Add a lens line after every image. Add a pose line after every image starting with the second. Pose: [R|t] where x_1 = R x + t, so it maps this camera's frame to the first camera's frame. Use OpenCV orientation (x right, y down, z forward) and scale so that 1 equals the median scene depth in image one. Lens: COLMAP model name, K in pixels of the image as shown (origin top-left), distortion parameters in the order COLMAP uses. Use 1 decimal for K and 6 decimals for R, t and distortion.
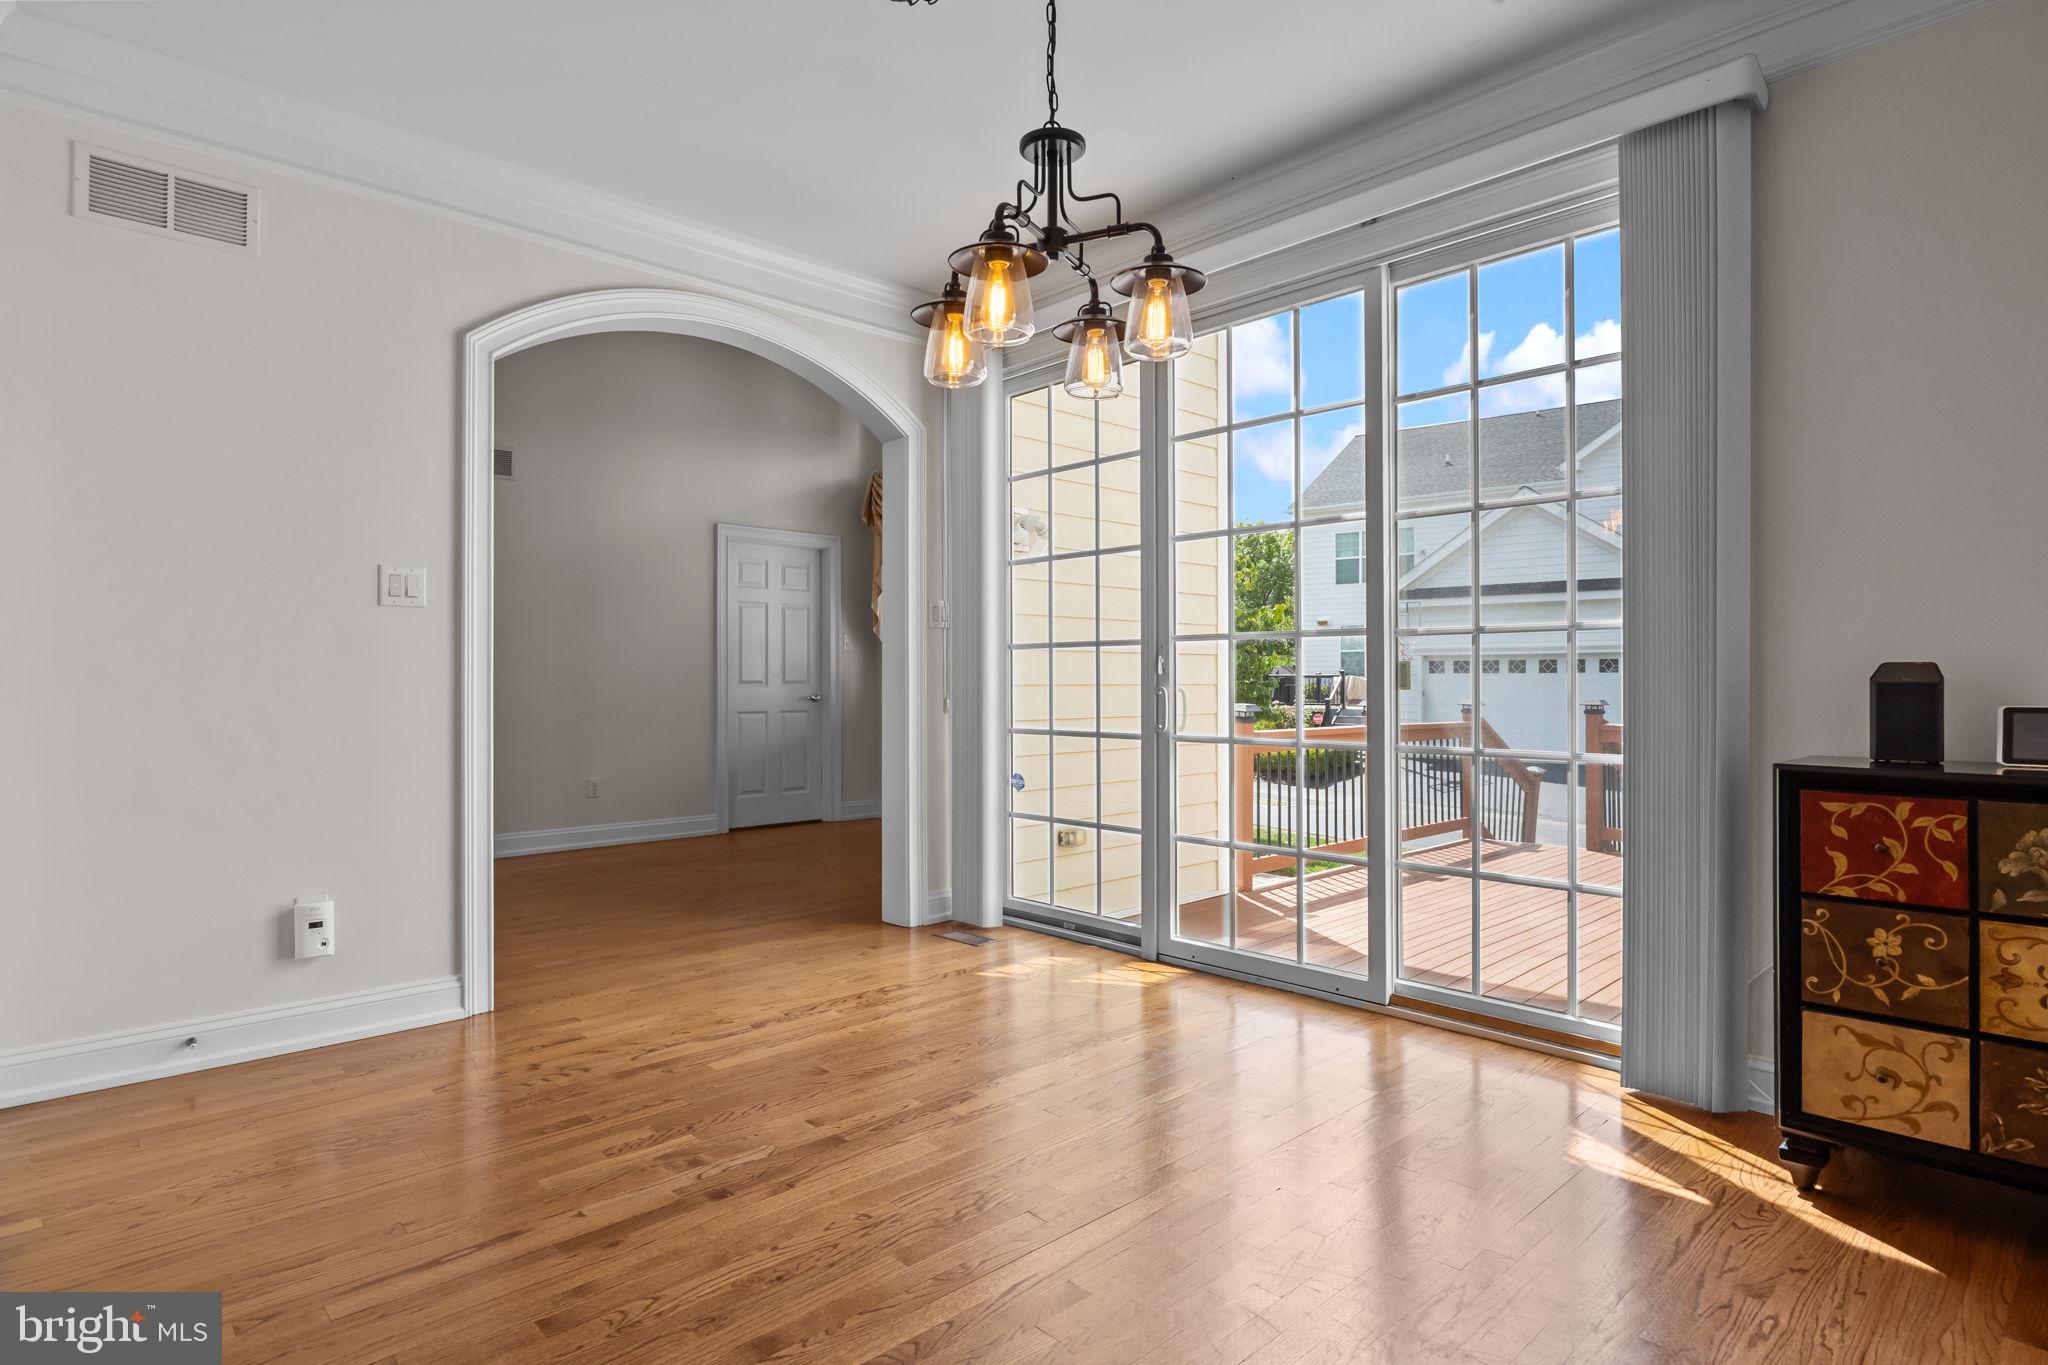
lens RADIAL K [[1062.3, 0, 1024.0], [0, 1062.3, 682.5], [0, 0, 1]] dist [-0.001946, -0.000553]
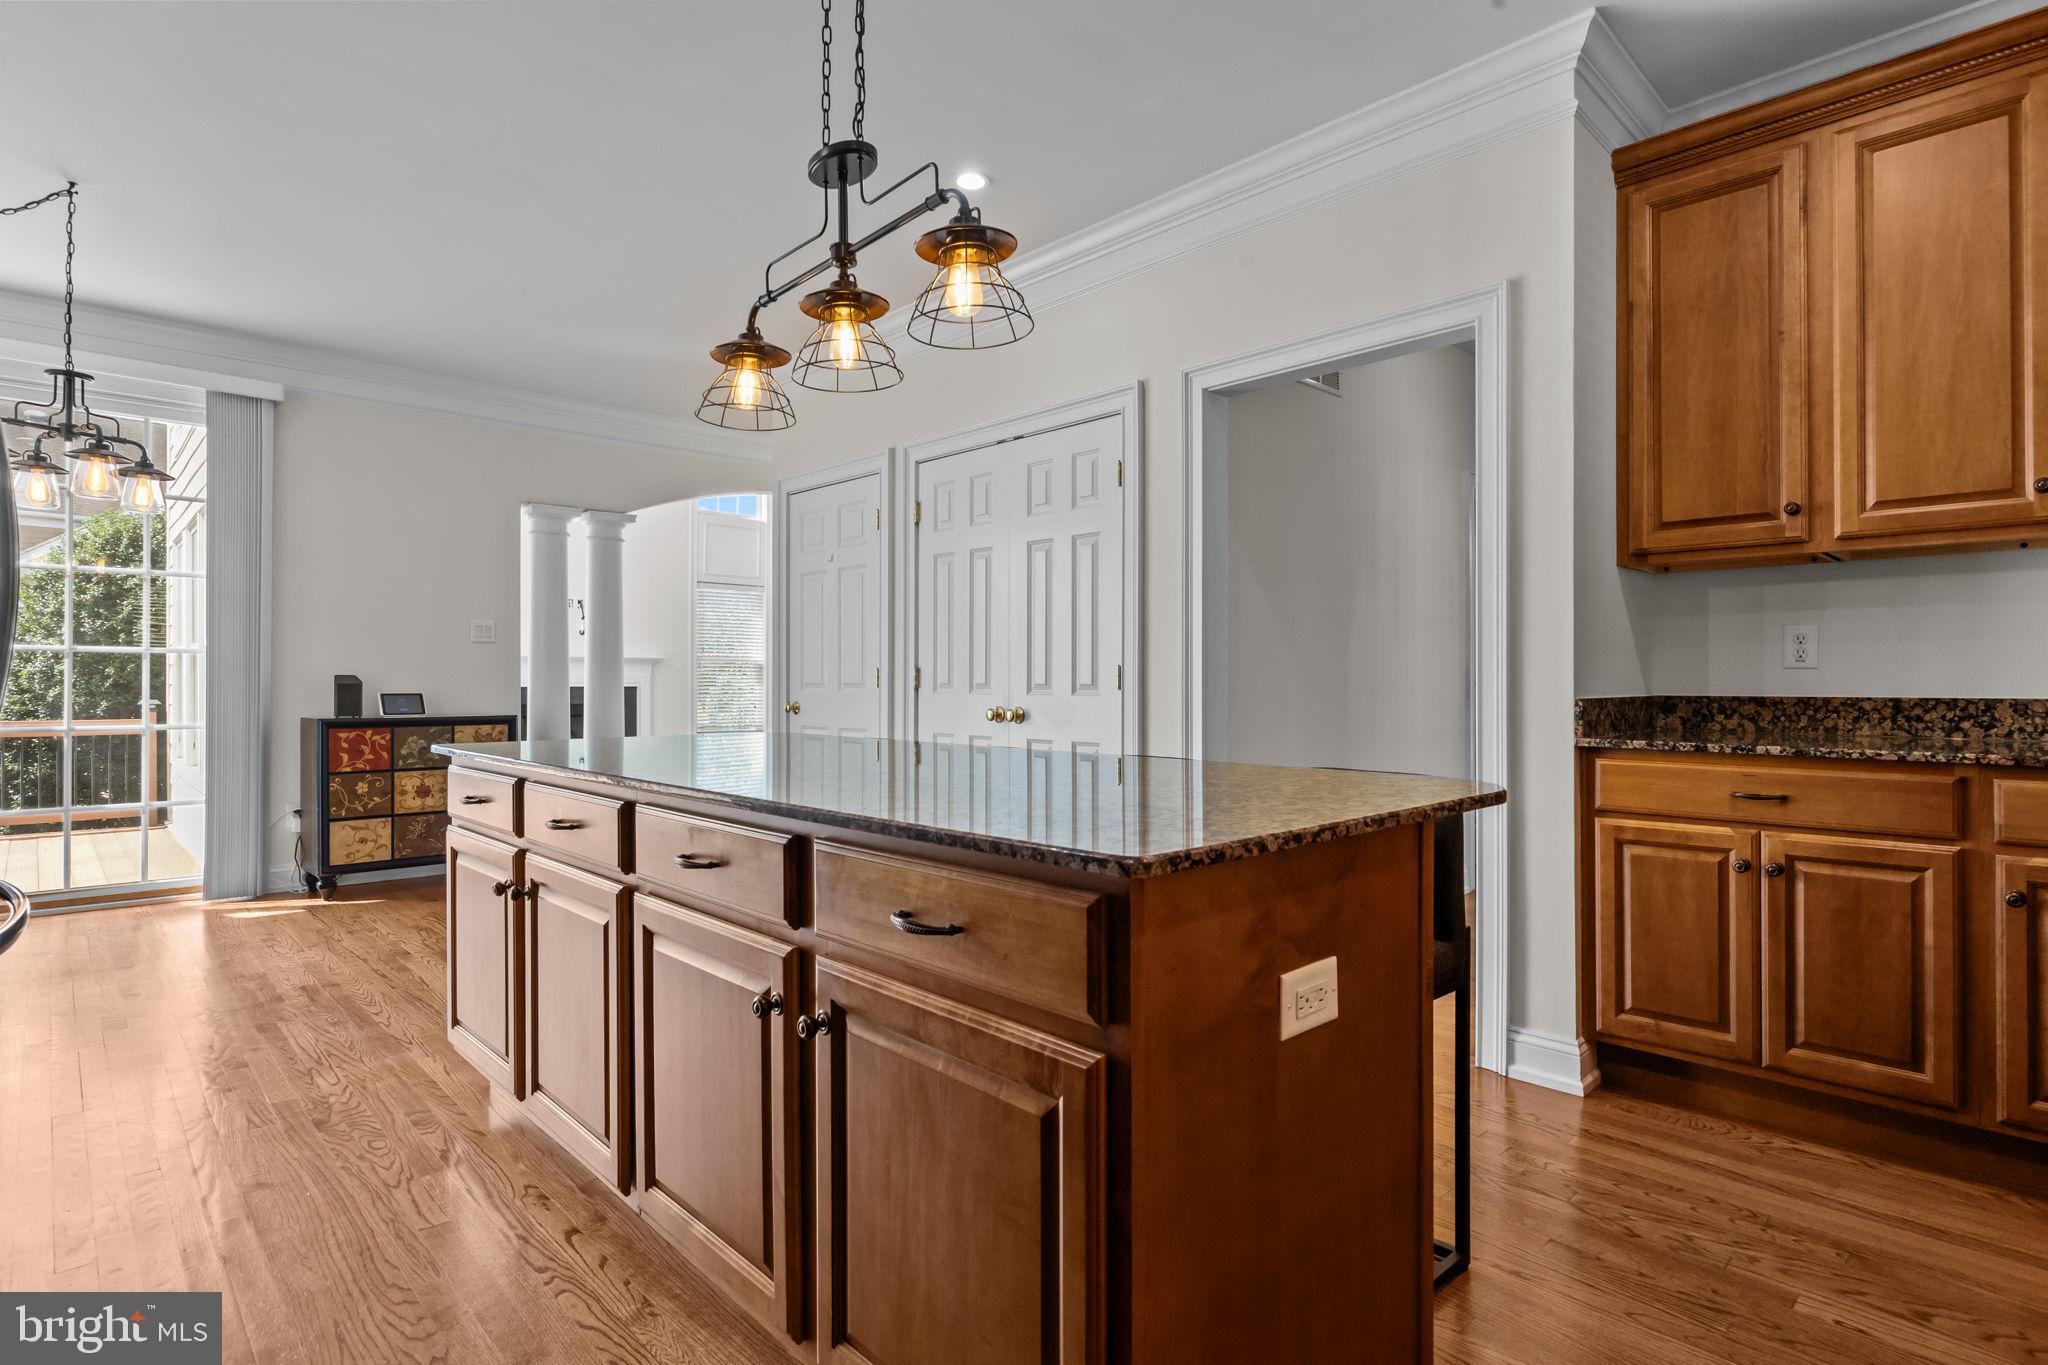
lens RADIAL K [[1062.3, 0, 1024.0], [0, 1062.3, 682.5], [0, 0, 1]] dist [-0.001946, -0.000553]
pose [[0.016948, 0.005493, 0.999841, -1.654527], [-0.003311, 0.999980, -0.005437, 0.006308], [-0.999851, -0.003218, 0.016966, -0.598899]]
